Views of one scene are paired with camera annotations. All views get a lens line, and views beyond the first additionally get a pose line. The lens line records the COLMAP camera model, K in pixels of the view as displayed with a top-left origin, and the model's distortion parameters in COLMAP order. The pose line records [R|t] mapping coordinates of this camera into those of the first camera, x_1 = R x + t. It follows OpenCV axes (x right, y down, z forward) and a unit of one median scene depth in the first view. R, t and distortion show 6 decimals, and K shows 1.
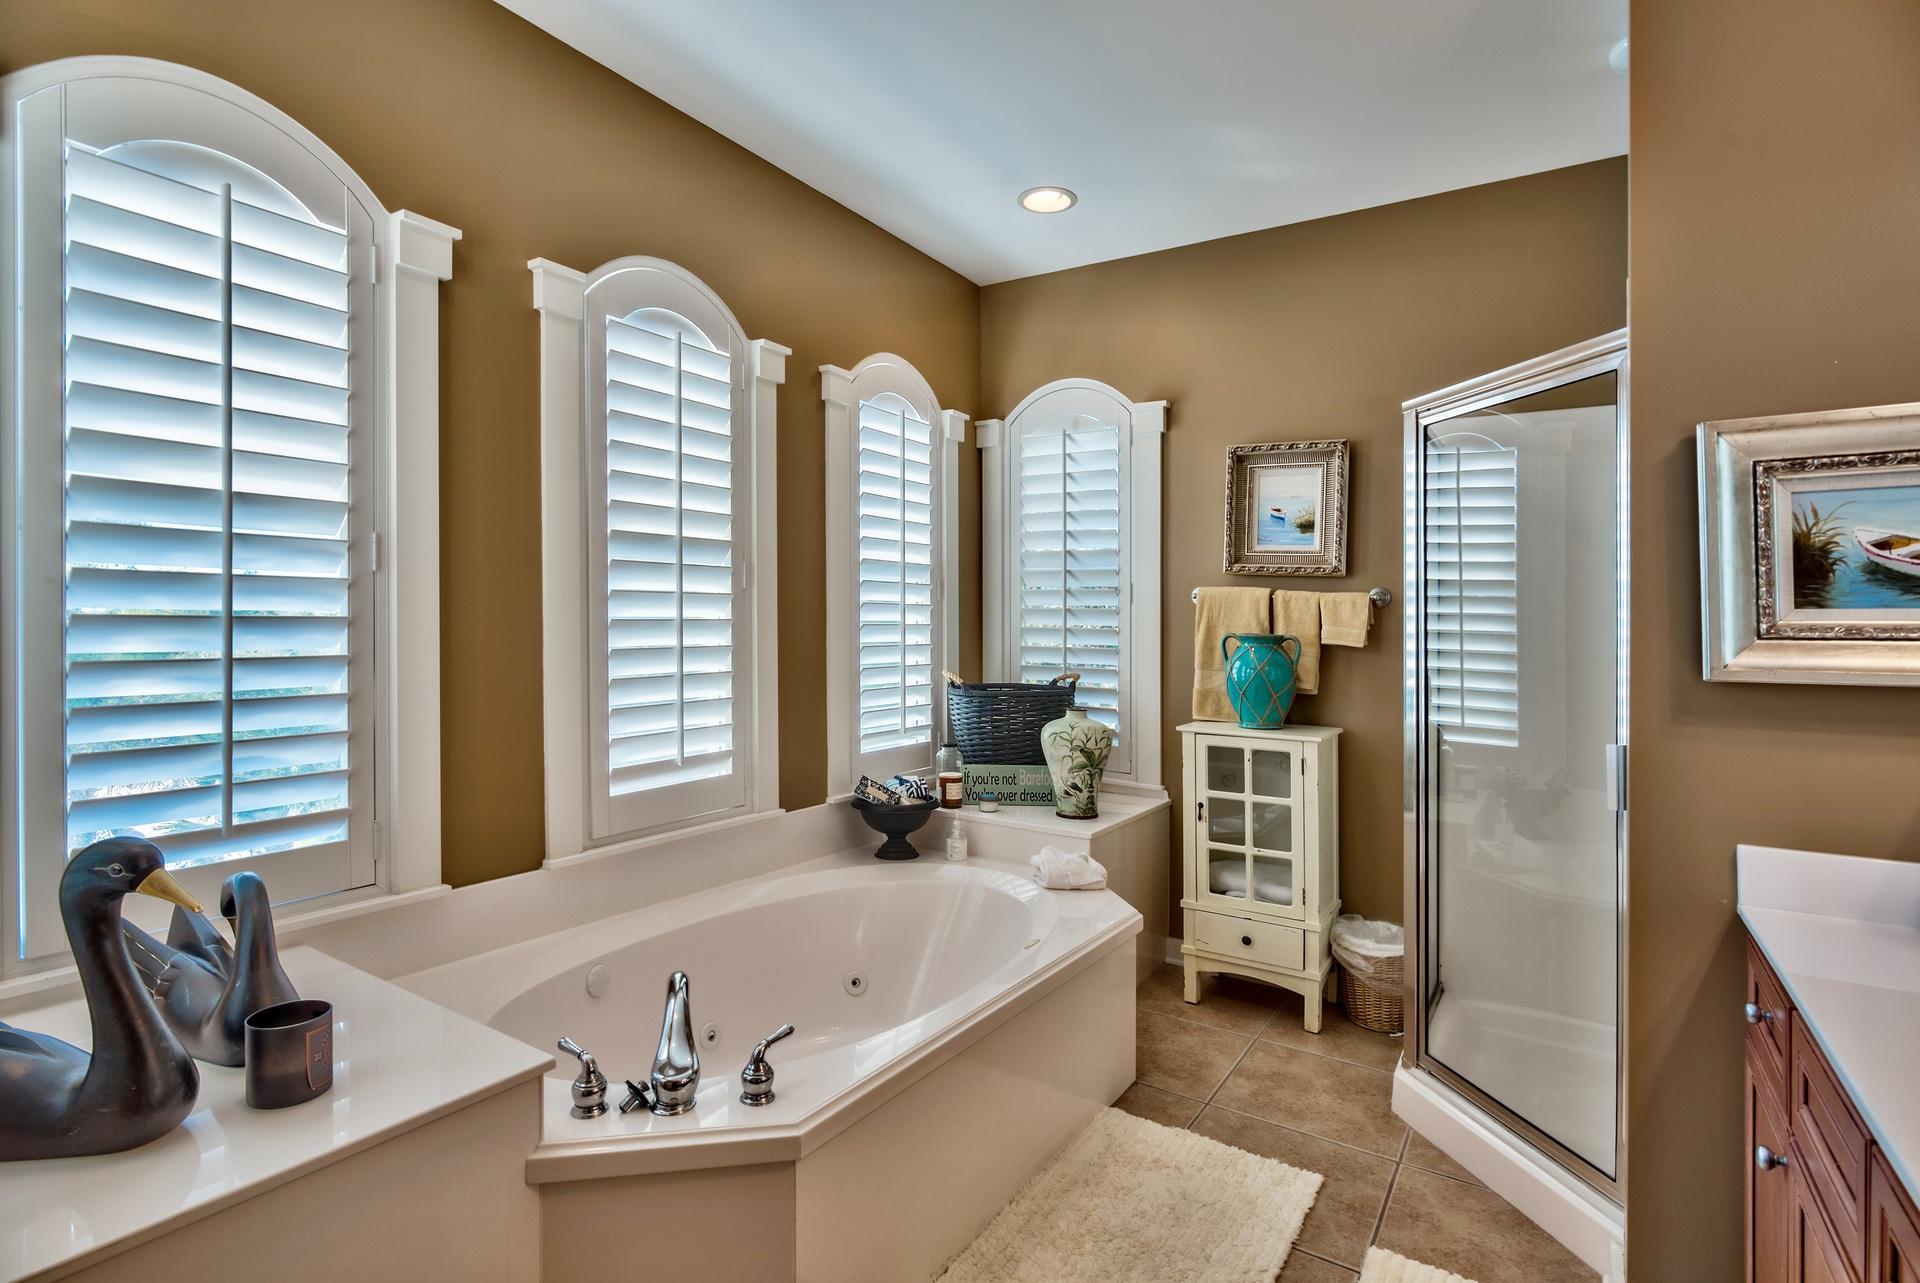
lens RADIAL K [[940.6, 0, 954.3], [0, 940.6, 602.0], [0, 0, 1]] dist [-0.001406, -0.000237]
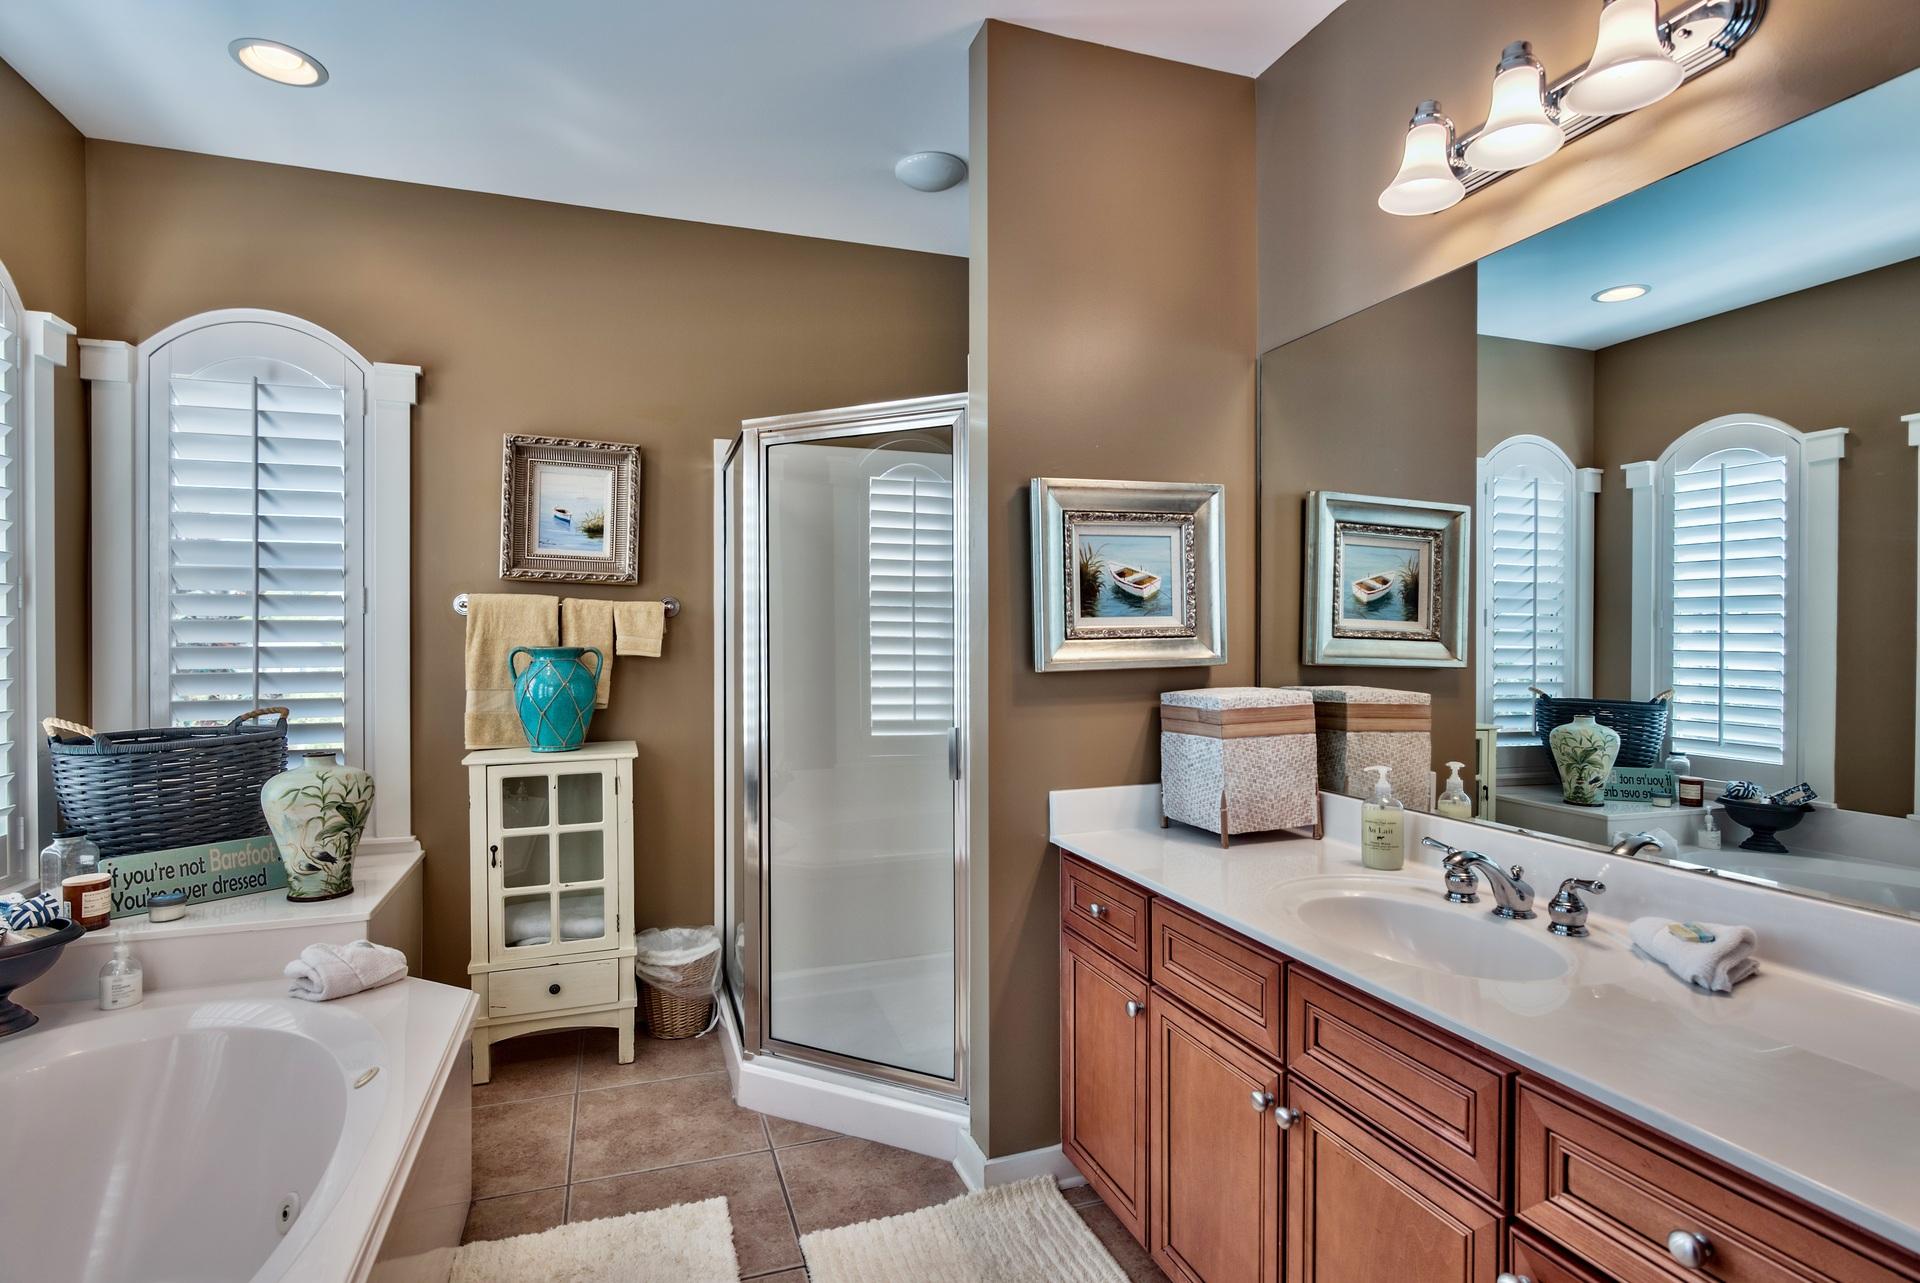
lens RADIAL K [[958.8, 0, 957.5], [0, 958.8, 605.4], [0, 0, 1]] dist [-0.000738, -0.000377]
pose [[0.611412, 0.002602, 0.791308, -0.172198], [-0.000161, 0.999995, -0.003163, -0.003036], [-0.791312, 0.001806, 0.611409, 0.130862]]
